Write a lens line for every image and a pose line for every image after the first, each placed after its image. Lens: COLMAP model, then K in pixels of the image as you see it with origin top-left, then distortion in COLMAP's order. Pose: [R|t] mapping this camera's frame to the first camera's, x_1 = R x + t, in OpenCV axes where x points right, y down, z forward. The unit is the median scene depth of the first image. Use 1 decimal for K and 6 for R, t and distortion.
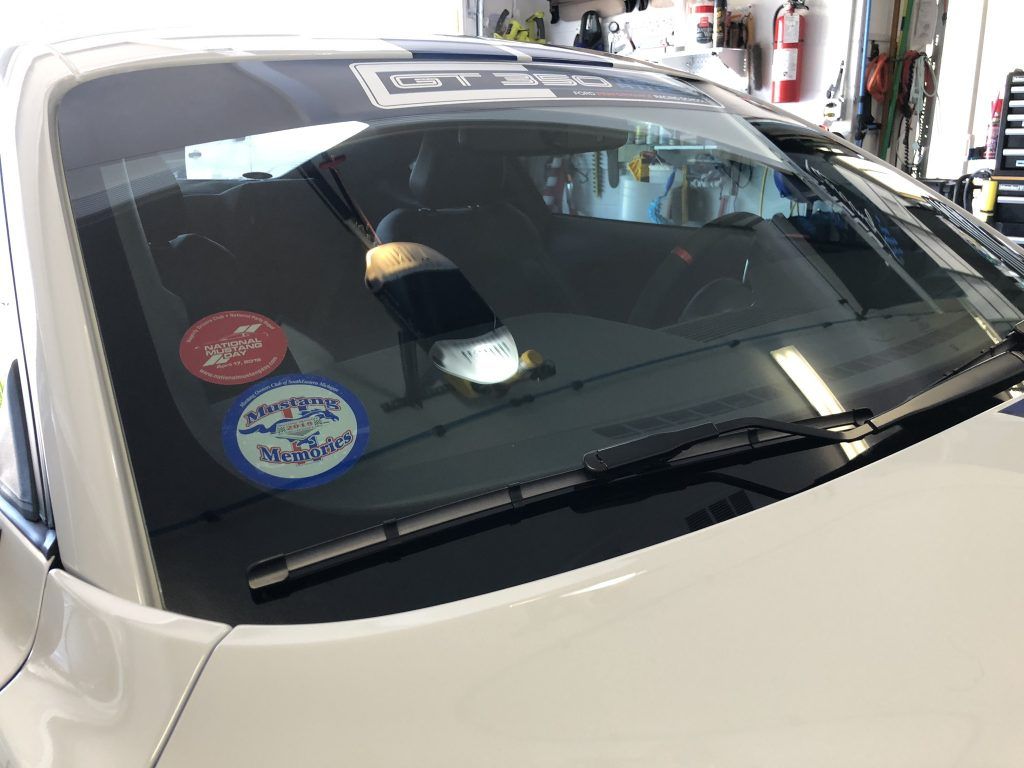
lens RADIAL K [[850.5, 0, 519.9], [0, 850.5, 374.8], [0, 0, 1]] dist [-0.003432, 0.017064]
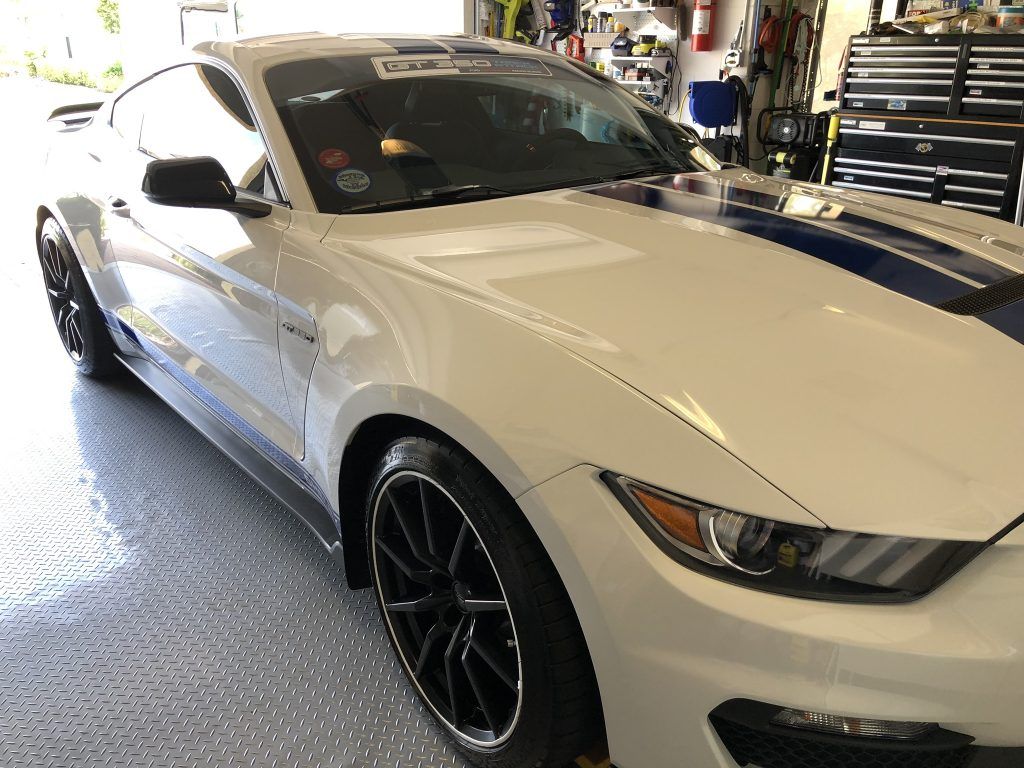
lens RADIAL K [[842.9, 0, 519.8], [0, 842.9, 378.7], [0, 0, 1]] dist [0.029867, -0.027886]
pose [[0.998955, 0.040056, -0.021993, 0.081310], [-0.037849, 0.994949, 0.092969, 0.079423], [0.025606, -0.092040, 0.995426, -0.384038]]
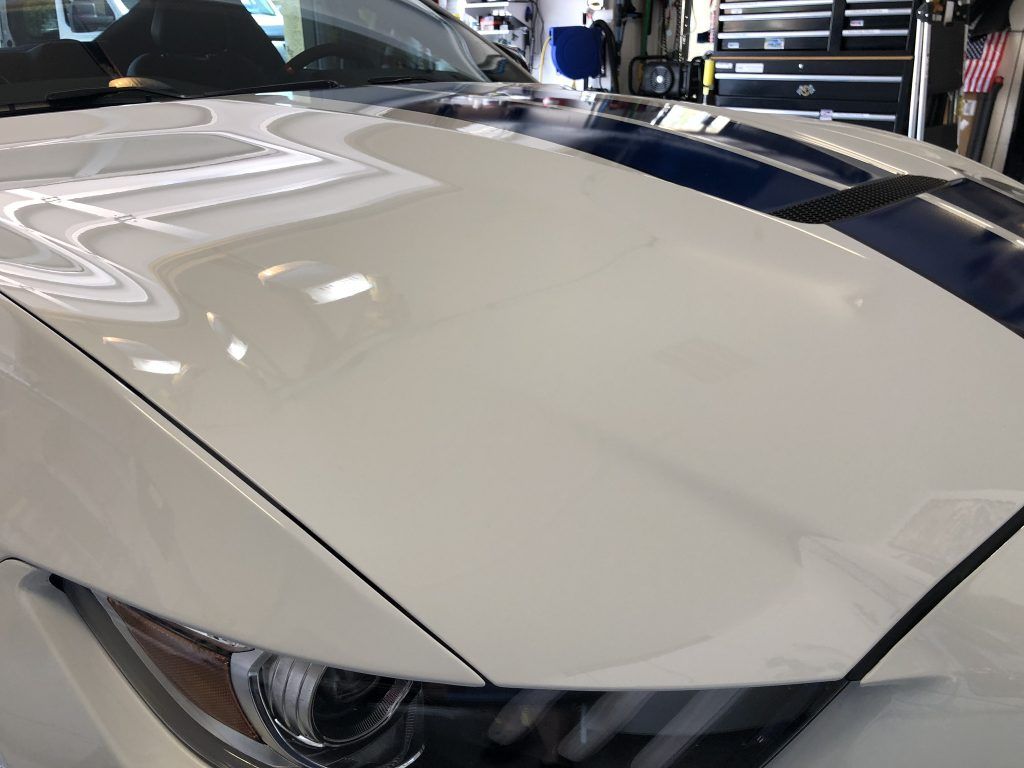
lens RADIAL K [[842.9, 0, 530.8], [0, 842.9, 384.1], [0, 0, 1]] dist [0.029867, -0.027886]
pose [[0.996954, -0.019465, 0.075520, 0.176193], [0.011345, 0.994249, 0.106494, 0.095299], [-0.077159, -0.105313, 0.991441, -0.223107]]
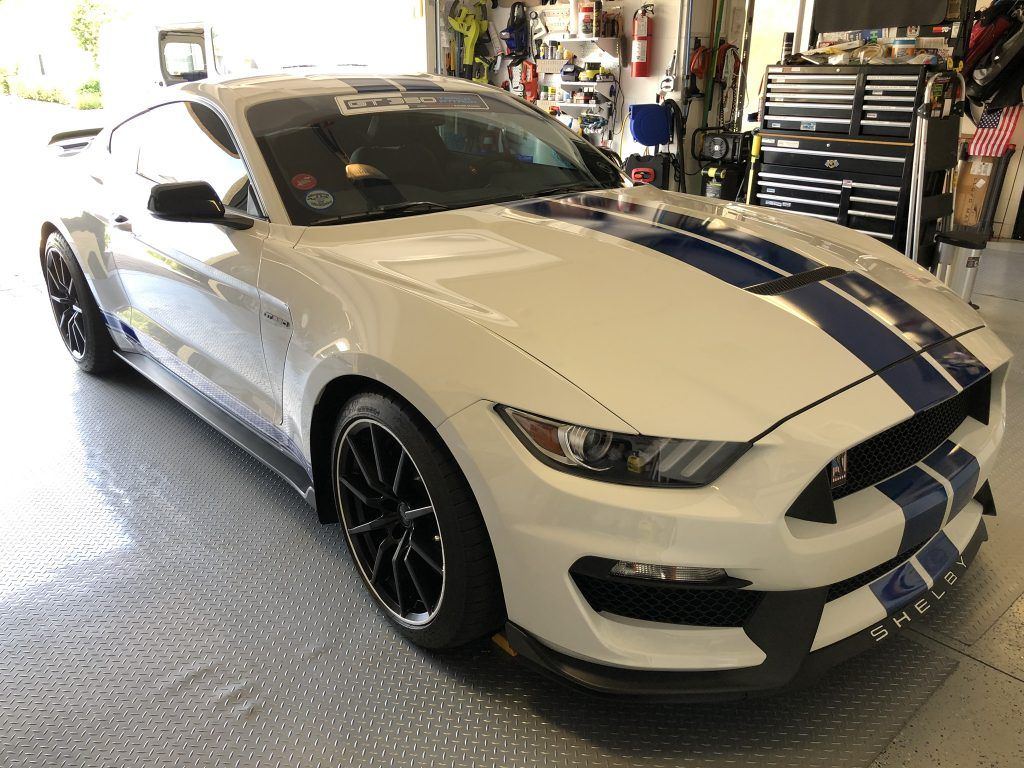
lens RADIAL K [[842.9, 0, 533.0], [0, 842.9, 377.6], [0, 0, 1]] dist [0.029867, -0.027886]
pose [[0.999601, 0.023019, 0.016348, 0.118550], [-0.024225, 0.996668, 0.077890, 0.092001], [-0.014500, -0.078255, 0.996828, -0.515945]]
